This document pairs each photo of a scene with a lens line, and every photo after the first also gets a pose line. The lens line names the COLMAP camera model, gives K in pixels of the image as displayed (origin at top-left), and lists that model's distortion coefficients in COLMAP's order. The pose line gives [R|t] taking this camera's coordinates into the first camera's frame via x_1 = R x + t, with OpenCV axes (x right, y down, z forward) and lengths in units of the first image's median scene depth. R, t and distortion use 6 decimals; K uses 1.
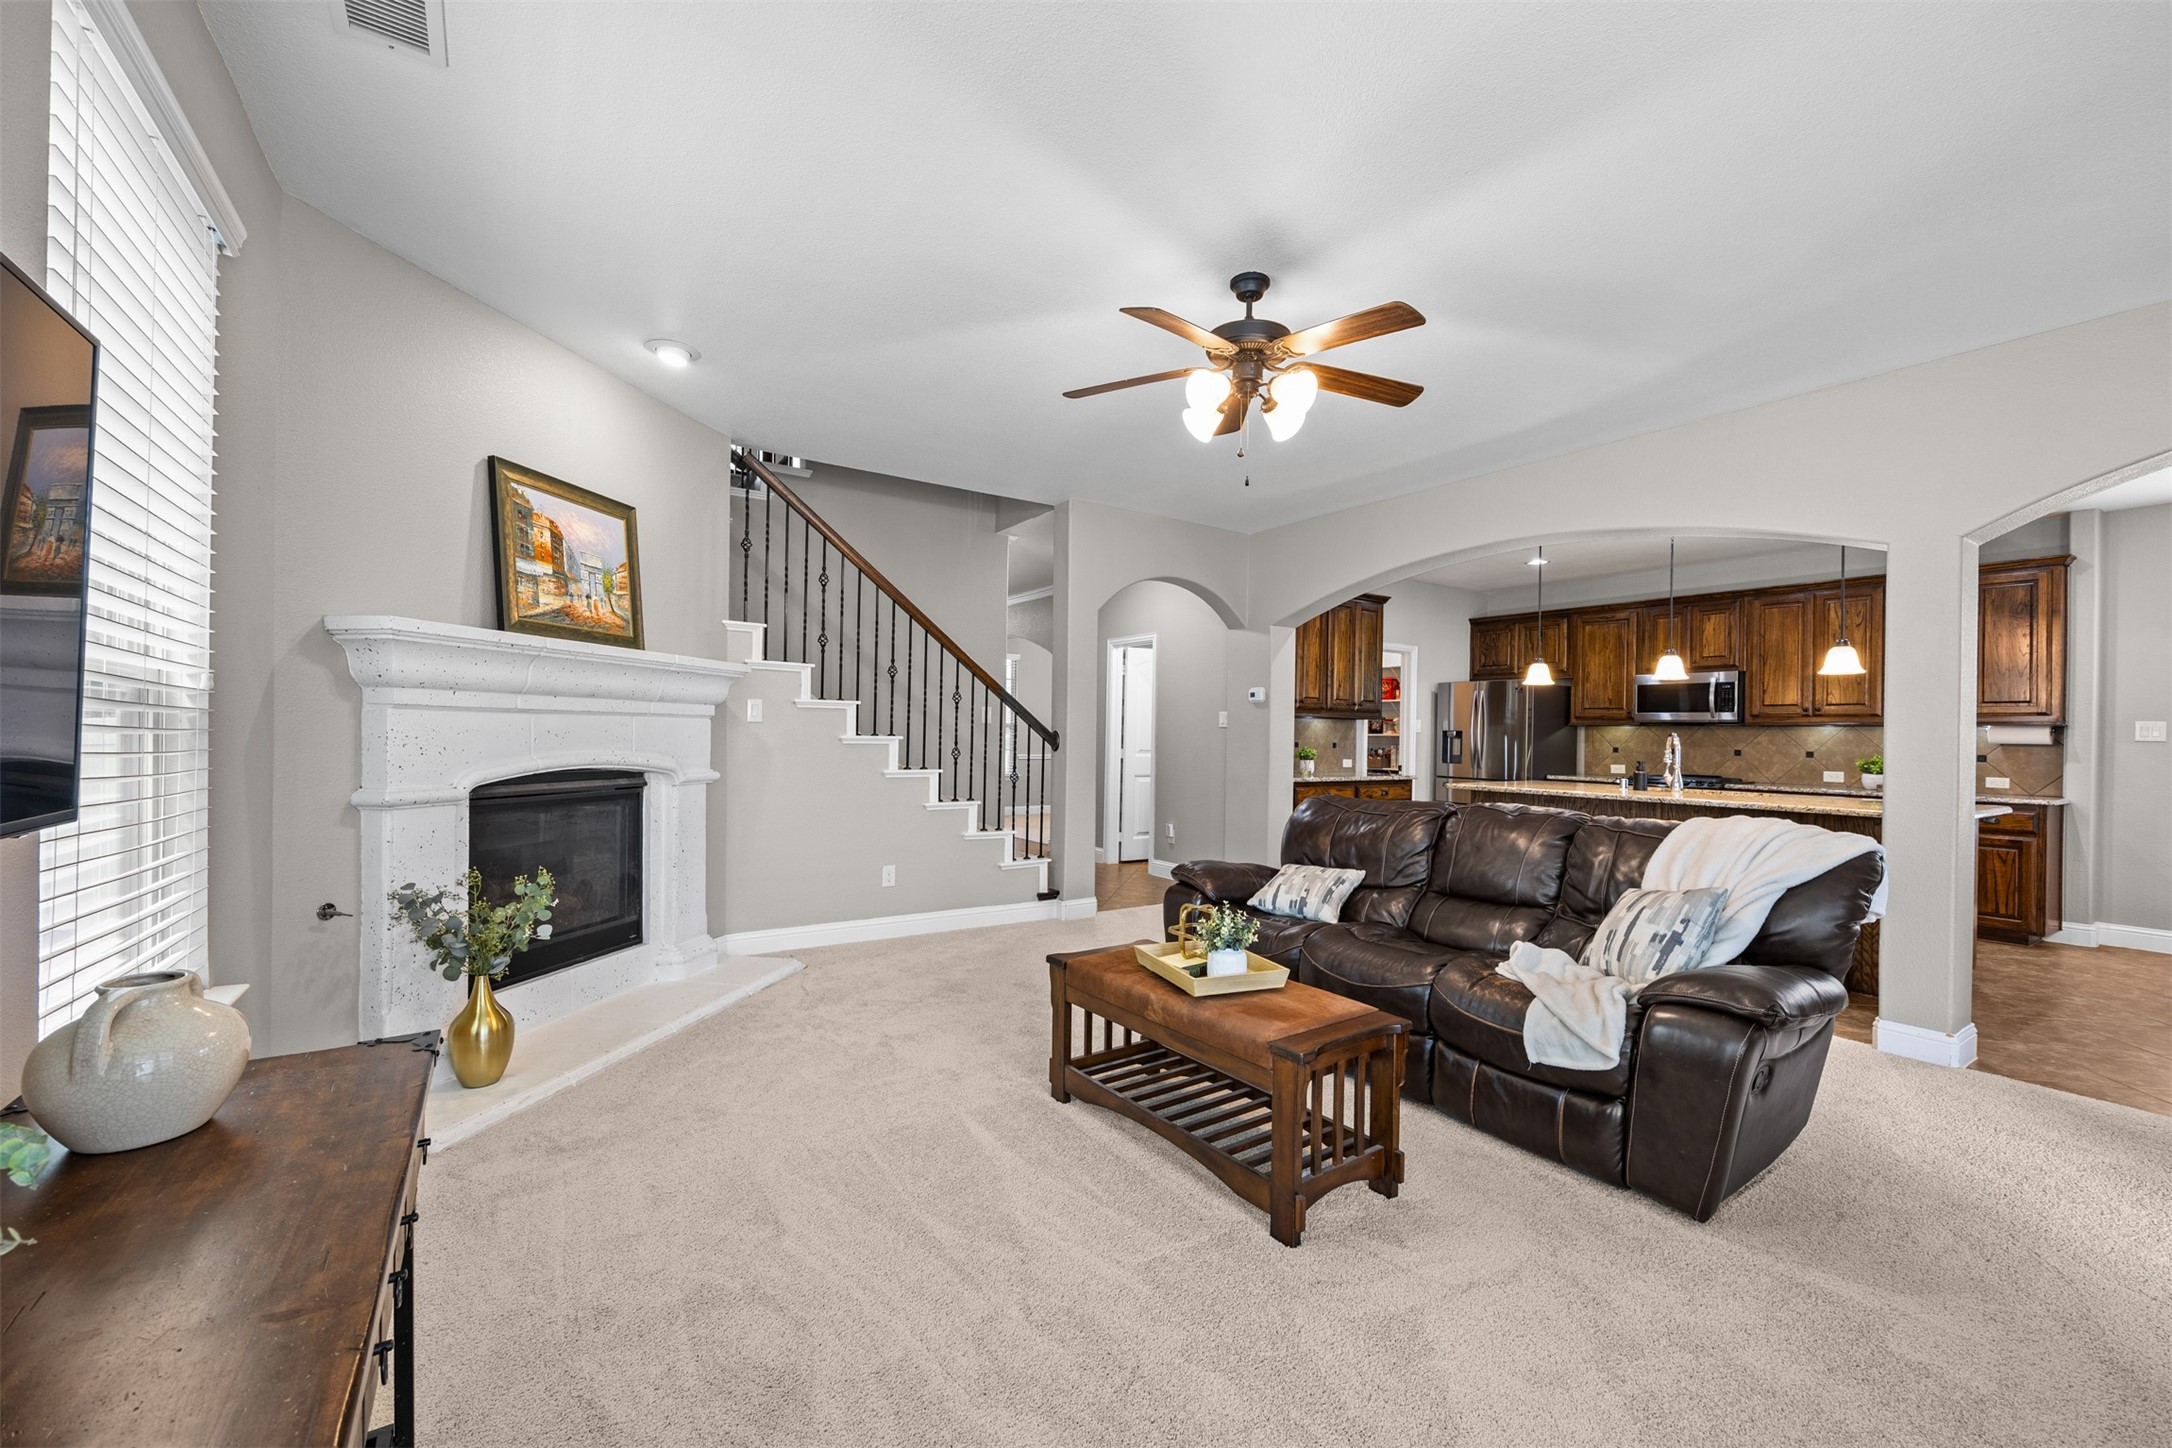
lens RADIAL K [[854.8, 0, 1097.4], [0, 854.8, 728.7], [0, 0, 1]] dist [0.000905, -0.000903]
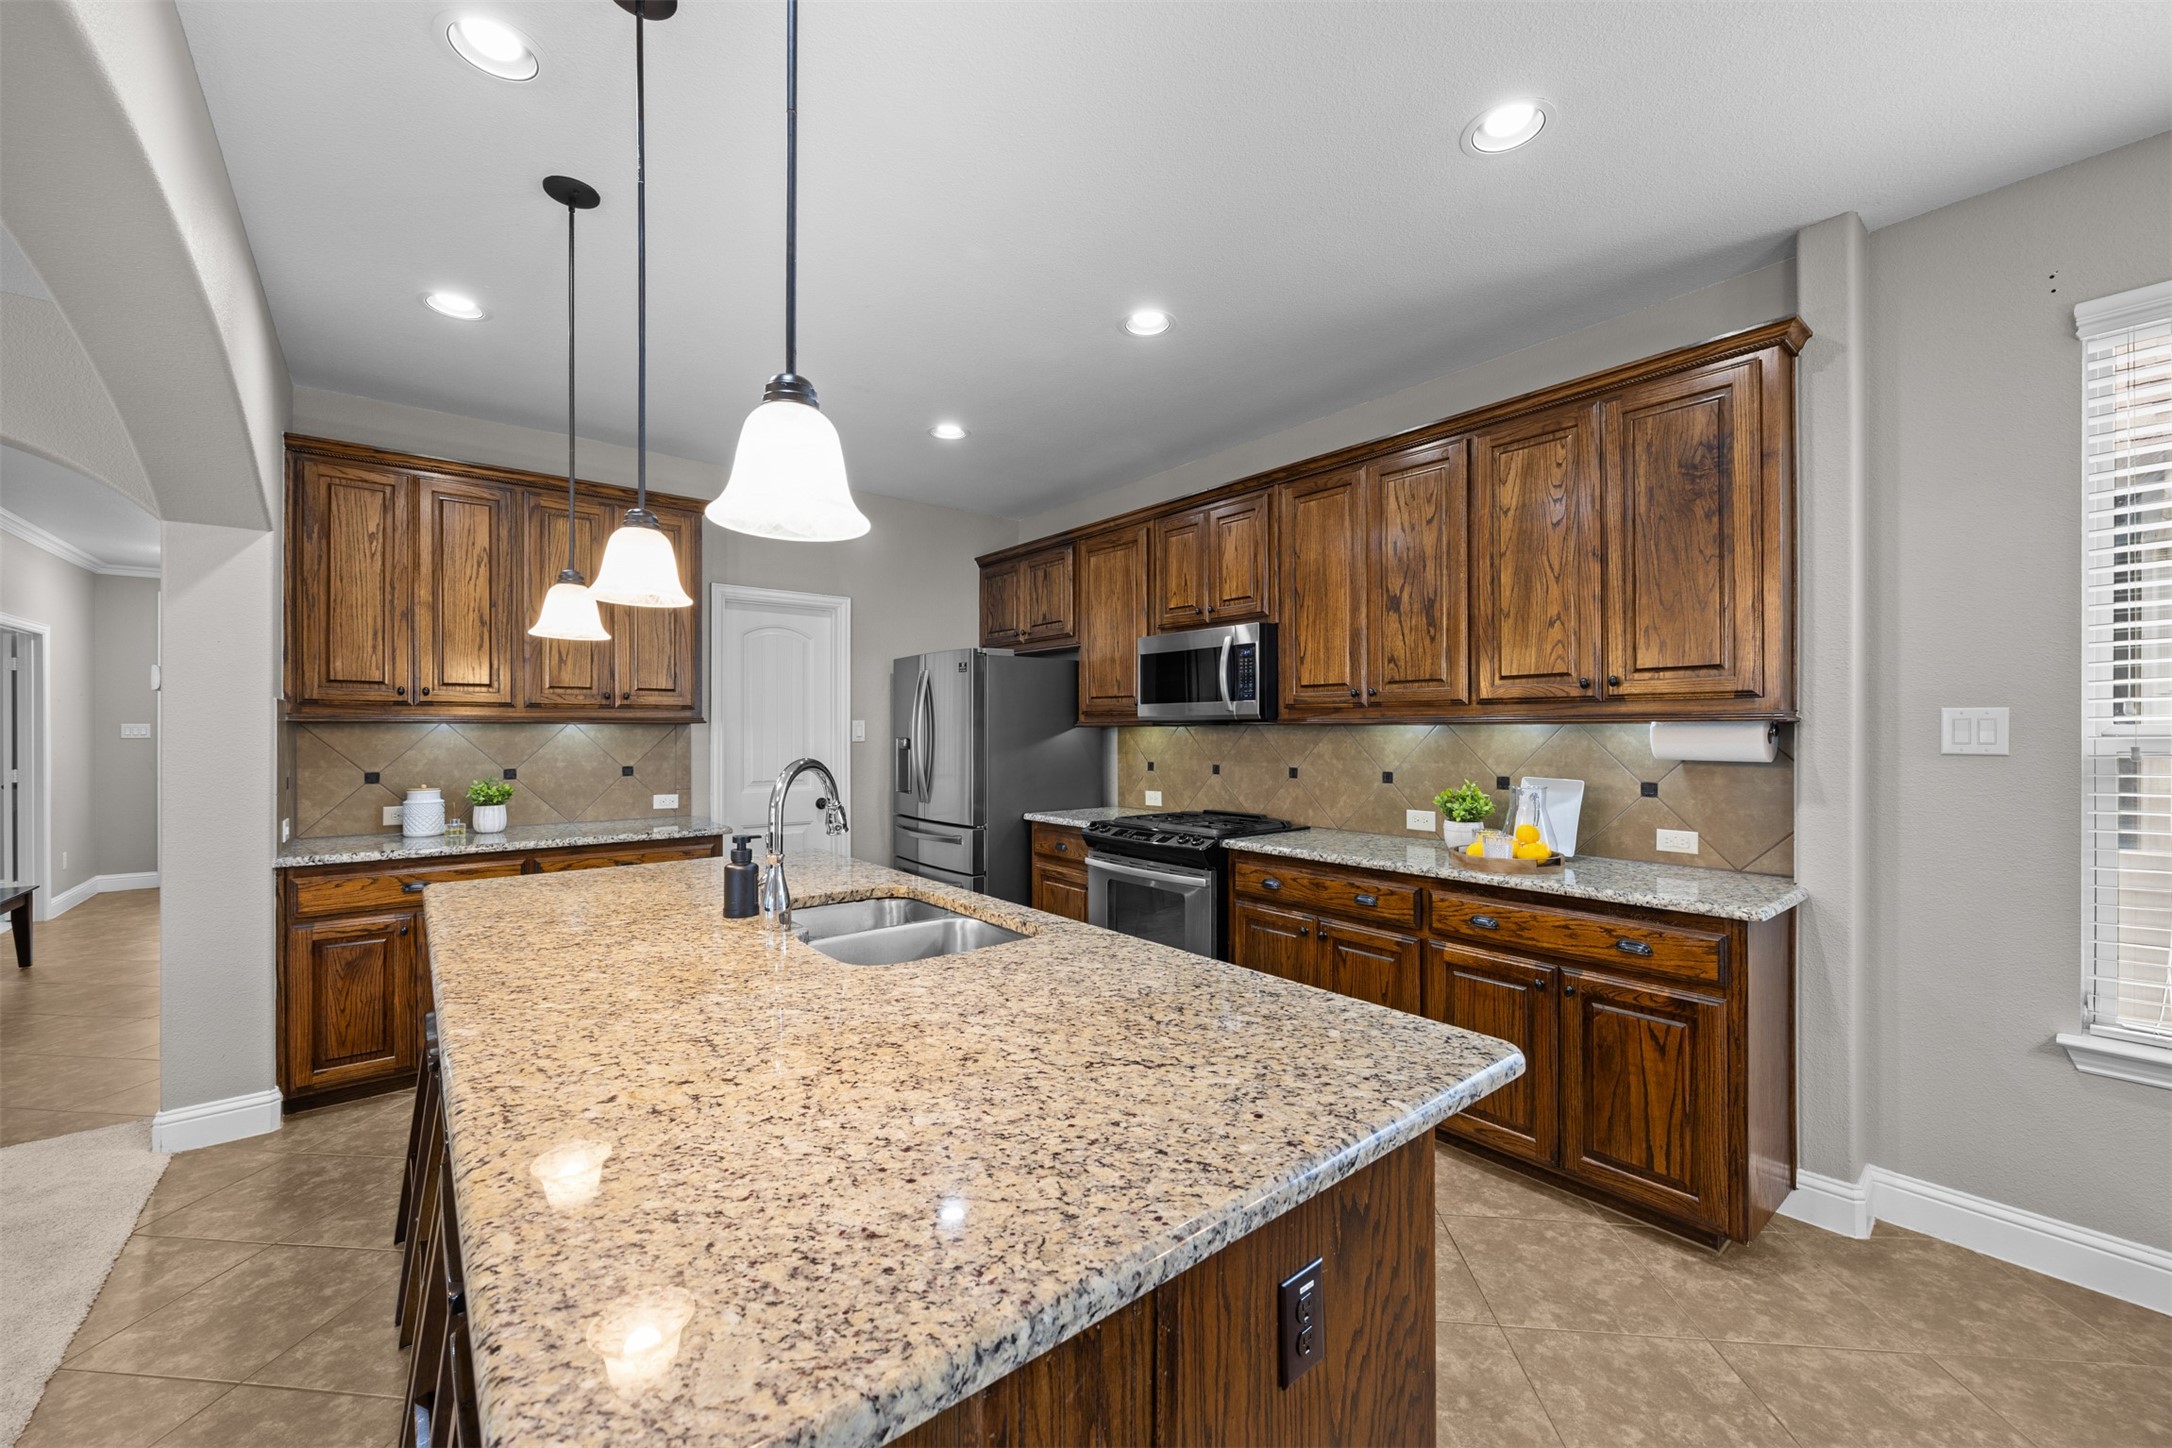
lens RADIAL K [[854.8, 0, 1079.2], [0, 854.8, 726.4], [0, 0, 1]] dist [0.000905, -0.000903]
pose [[0.995546, -0.018207, 0.092503, 0.738158], [0.017982, 0.999833, 0.003264, -0.008330], [-0.092547, -0.001586, 0.995707, 0.607648]]
